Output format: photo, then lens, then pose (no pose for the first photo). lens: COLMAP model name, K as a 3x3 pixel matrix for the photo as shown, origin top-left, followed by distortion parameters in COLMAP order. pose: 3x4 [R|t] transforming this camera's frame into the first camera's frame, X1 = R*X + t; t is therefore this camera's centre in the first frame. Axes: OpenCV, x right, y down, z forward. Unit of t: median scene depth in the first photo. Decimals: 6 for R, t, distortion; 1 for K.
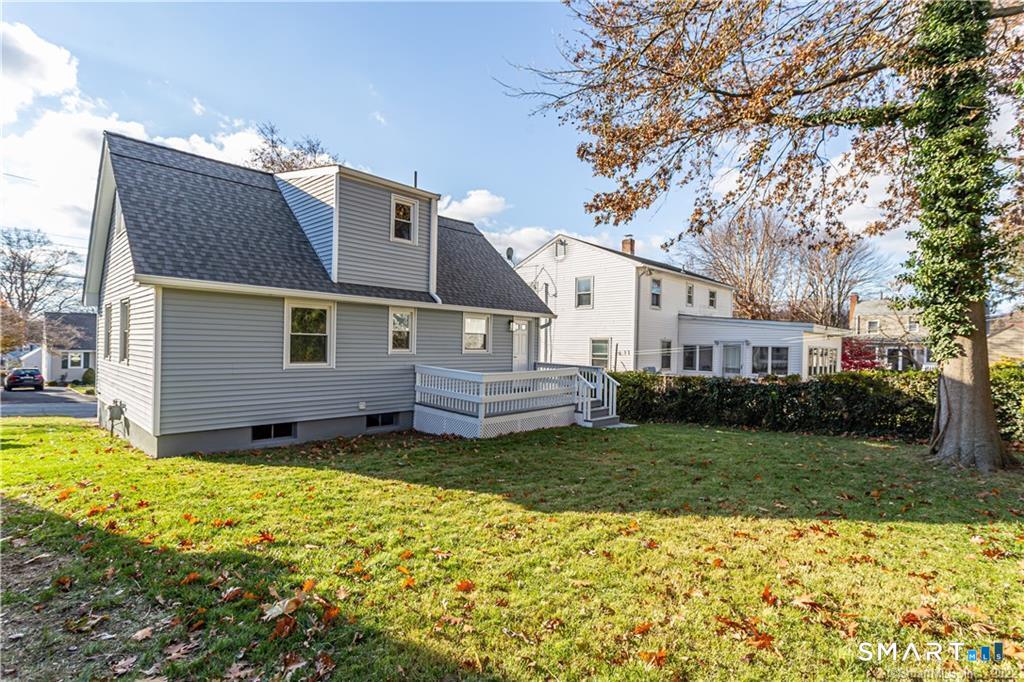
lens RADIAL K [[499.2, 0, 512.3], [0, 499.2, 343.9], [0, 0, 1]] dist [-0.021826, 0.013102]
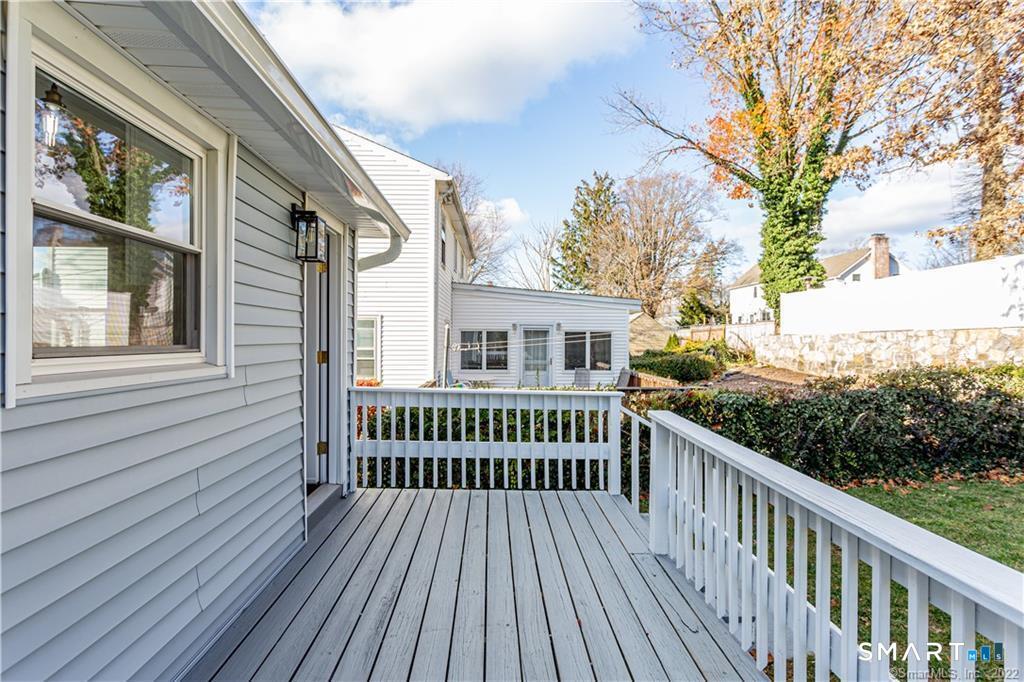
lens RADIAL K [[499.2, 0, 511.3], [0, 499.2, 340.2], [0, 0, 1]] dist [-0.021826, 0.013102]
pose [[0.695129, -0.018349, 0.718650, -0.071626], [0.009090, 0.999819, 0.016736, 0.004625], [-0.718827, -0.005101, 0.695170, 0.572037]]
